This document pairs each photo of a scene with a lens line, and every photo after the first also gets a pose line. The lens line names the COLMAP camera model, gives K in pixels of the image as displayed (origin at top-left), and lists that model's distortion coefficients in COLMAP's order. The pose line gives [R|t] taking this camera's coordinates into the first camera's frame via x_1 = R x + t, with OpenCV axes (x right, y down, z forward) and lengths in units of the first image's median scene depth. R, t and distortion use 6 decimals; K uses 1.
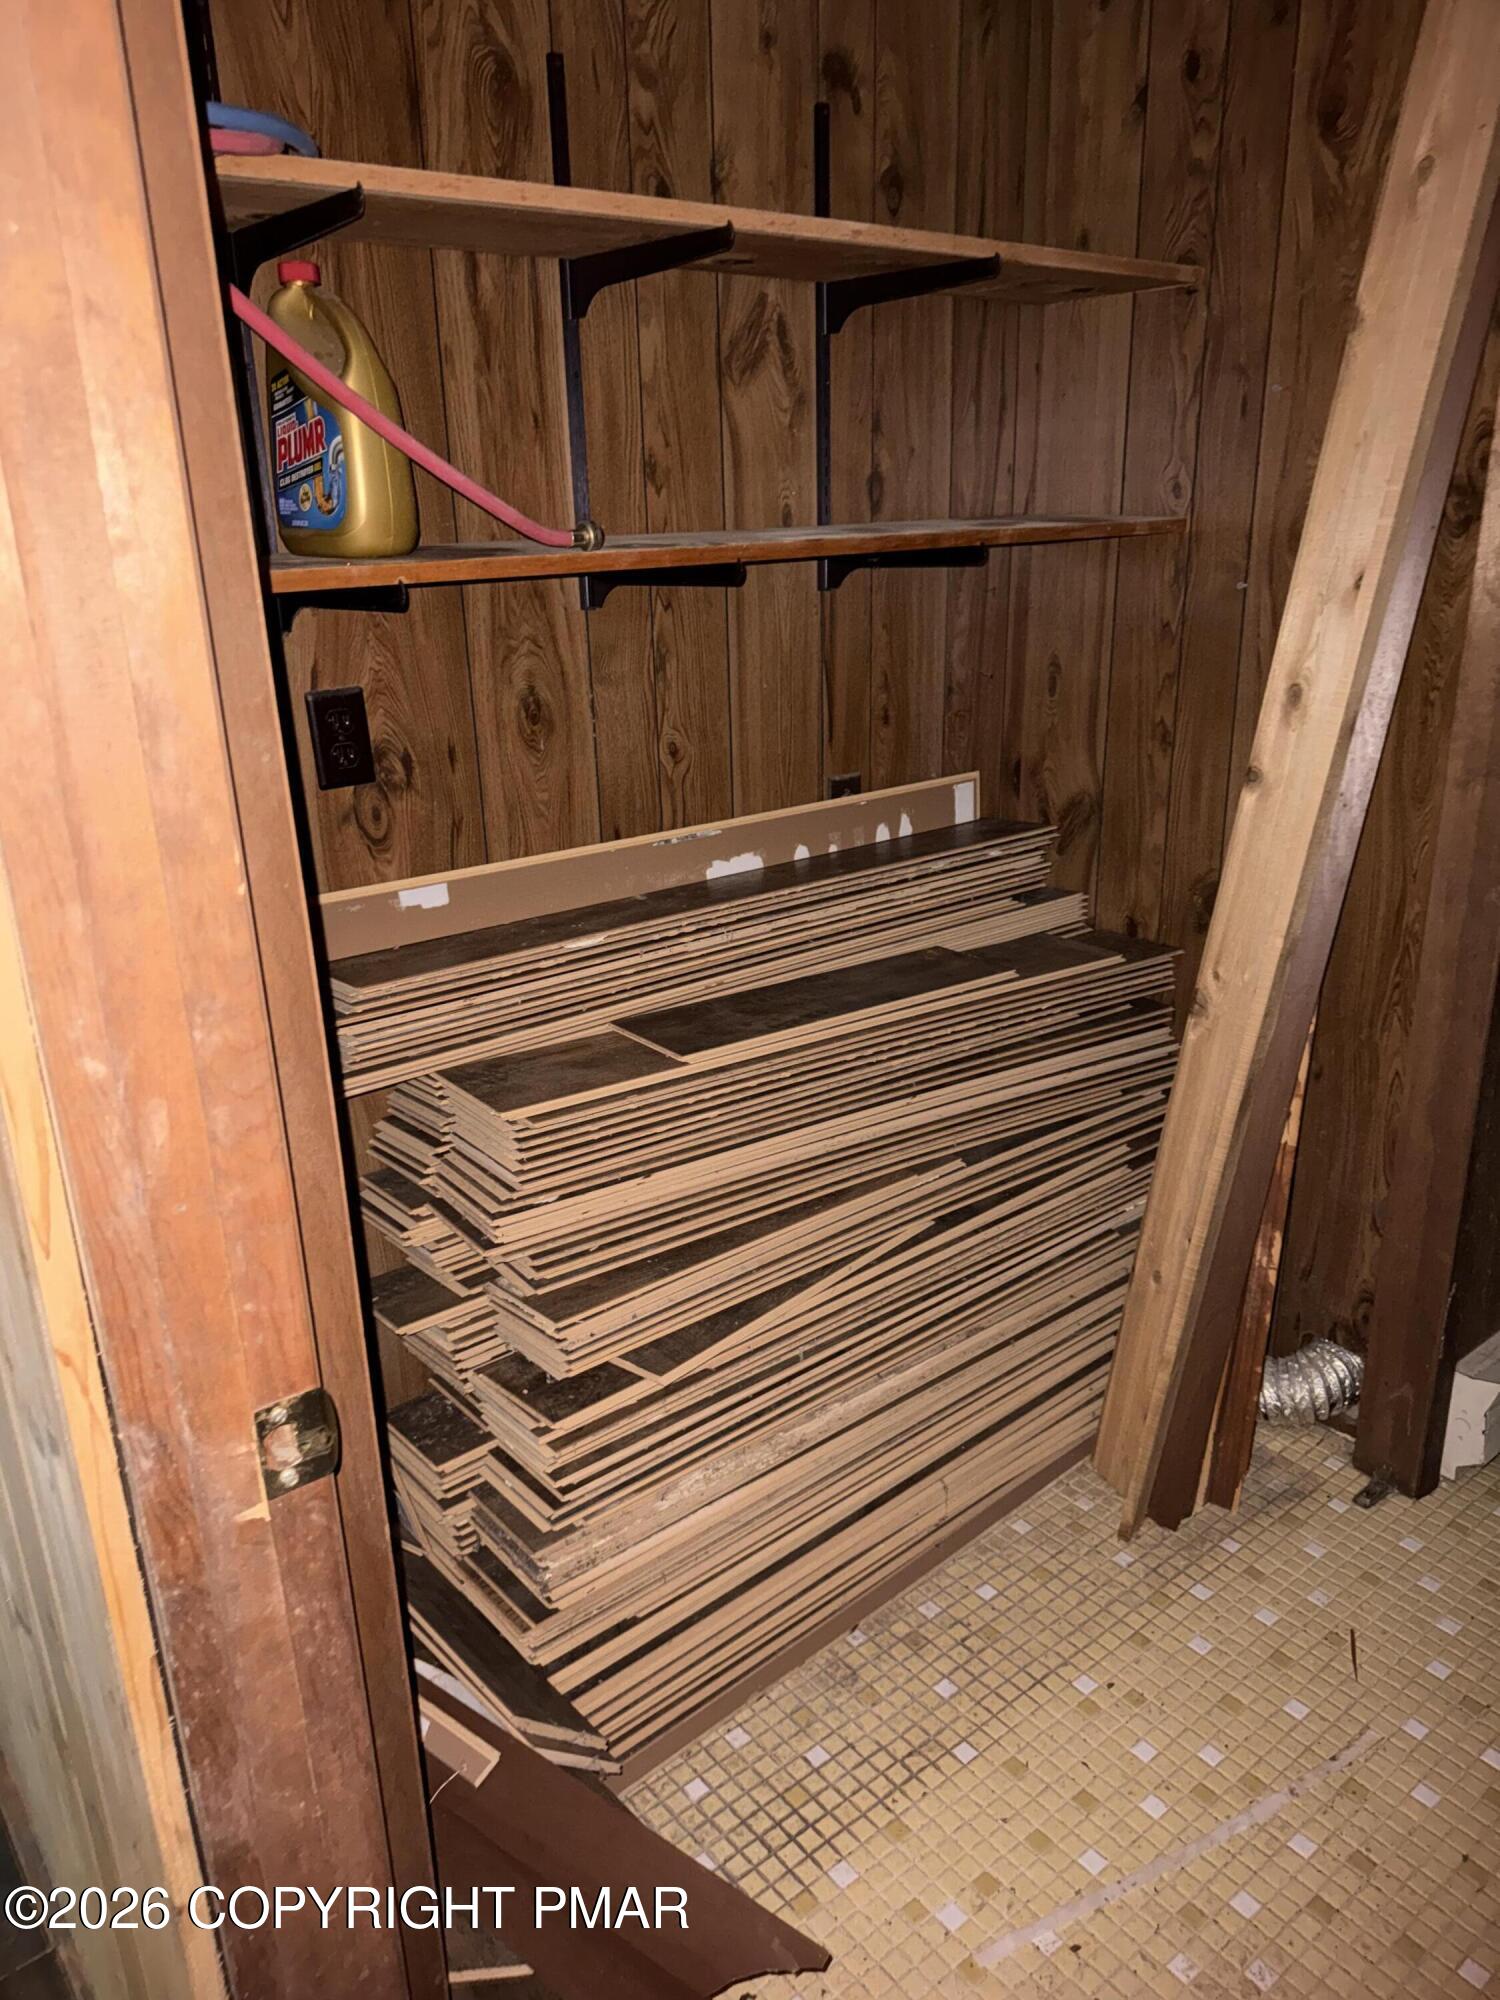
lens RADIAL K [[1407.1, 0, 750.0], [0, 1407.1, 1000.0], [0, 0, 1]] dist [0.028524, -0.056018]
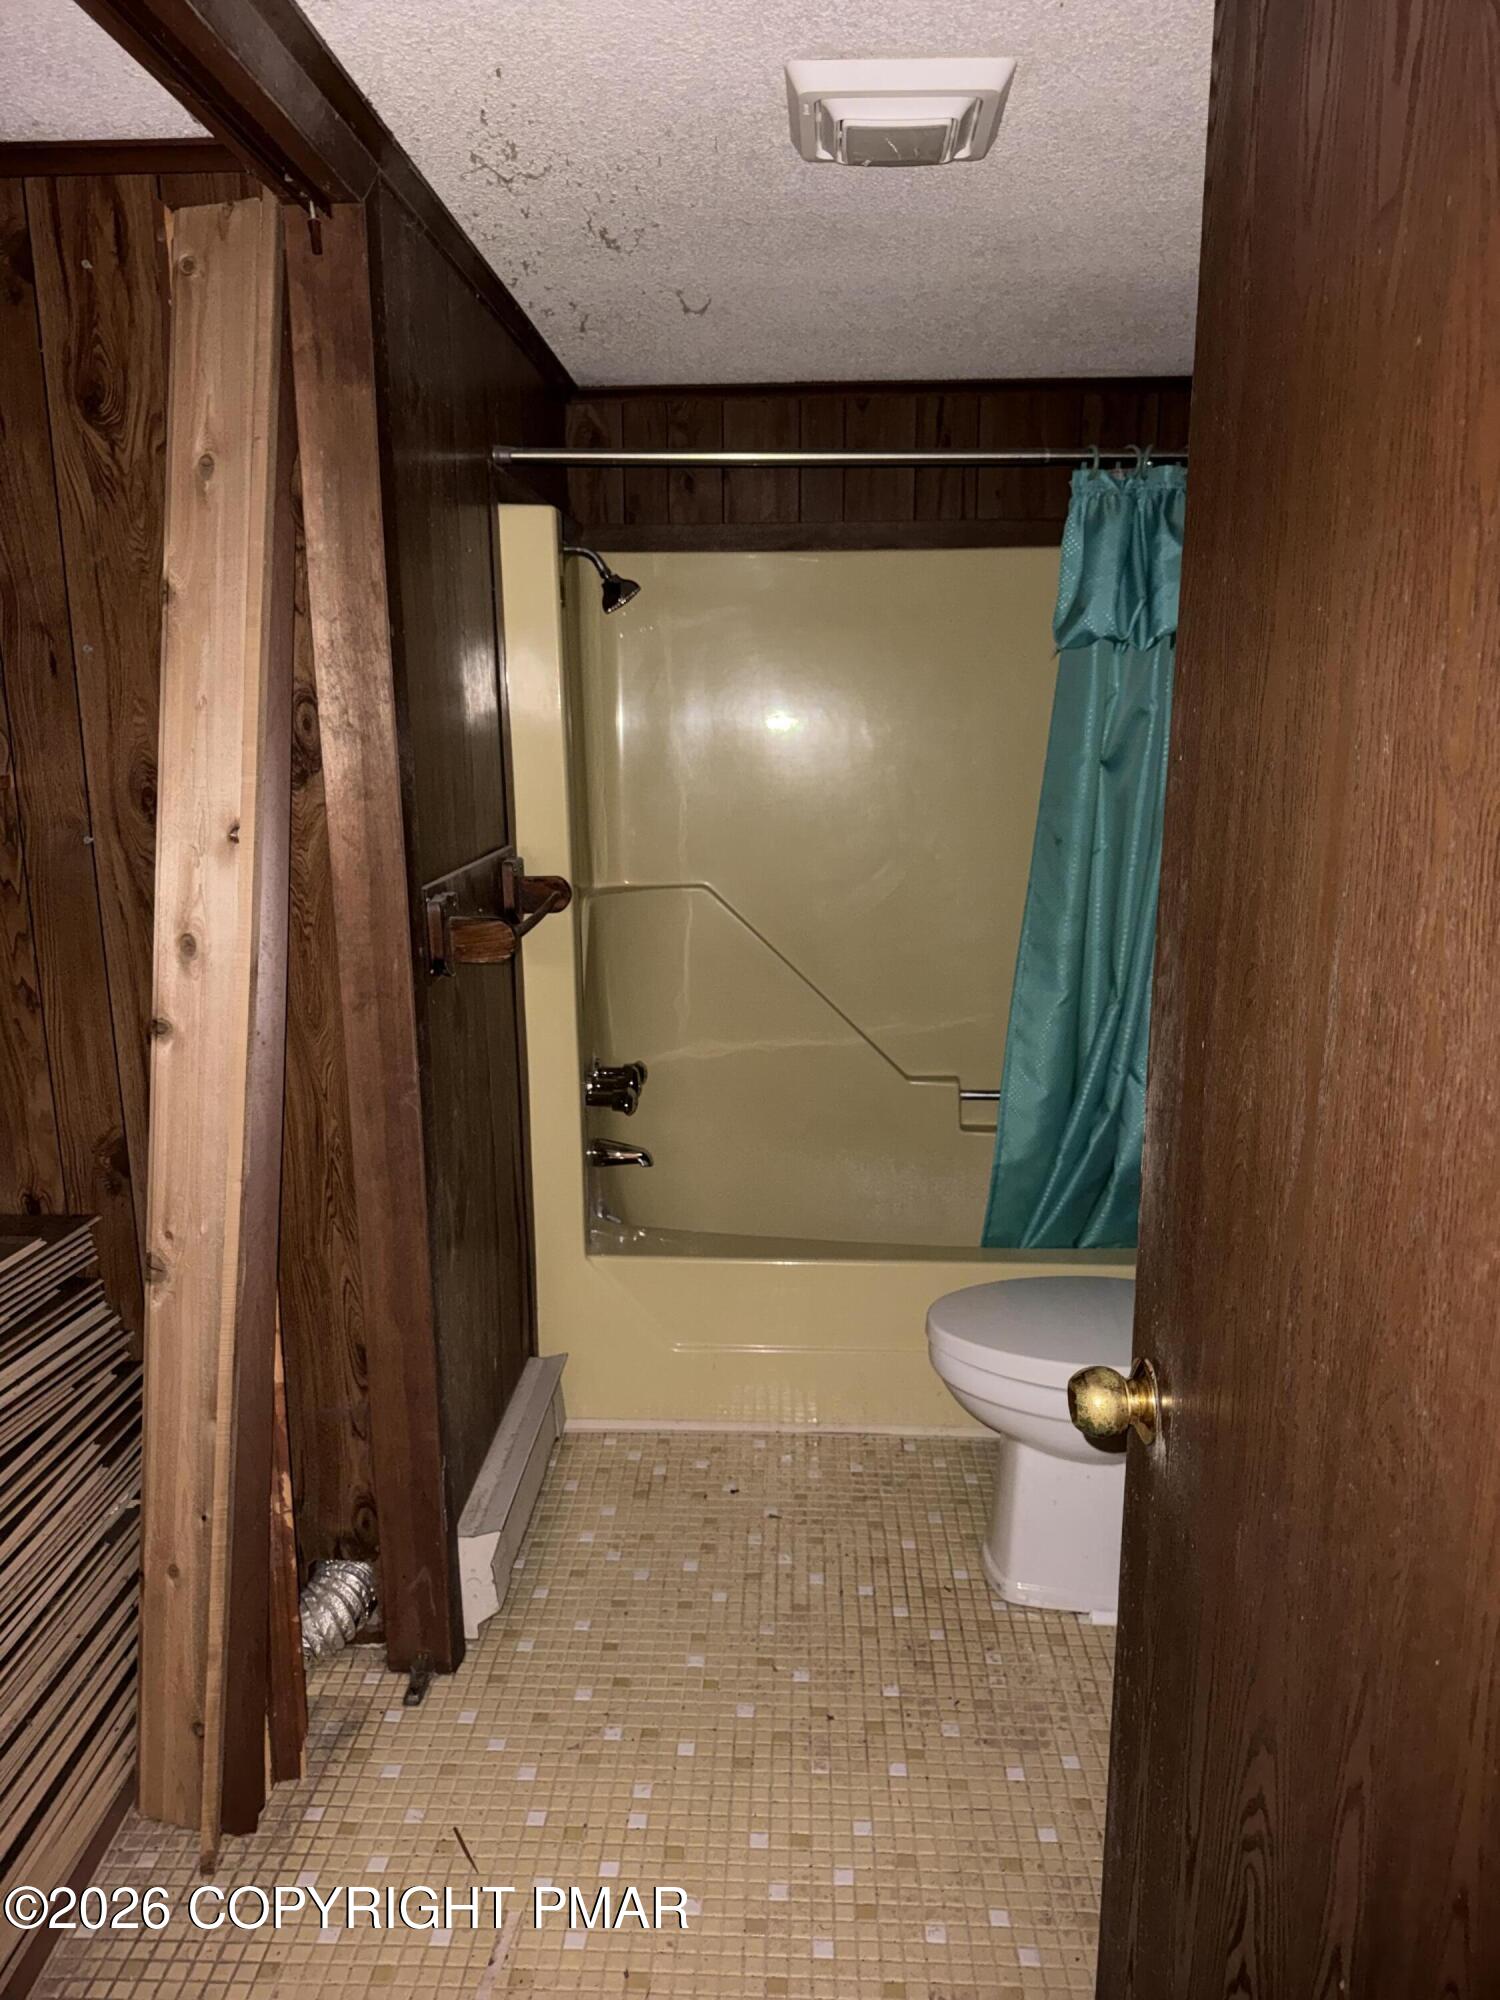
lens RADIAL K [[1418.5, 0, 750.0], [0, 1418.5, 1000.0], [0, 0, 1]] dist [0.002368, -0.023182]
pose [[0.654416, -0.137376, 0.743551, -0.099220], [0.245879, 0.968577, -0.037453, -0.036612], [-0.715041, 0.207333, 0.667630, 0.039755]]
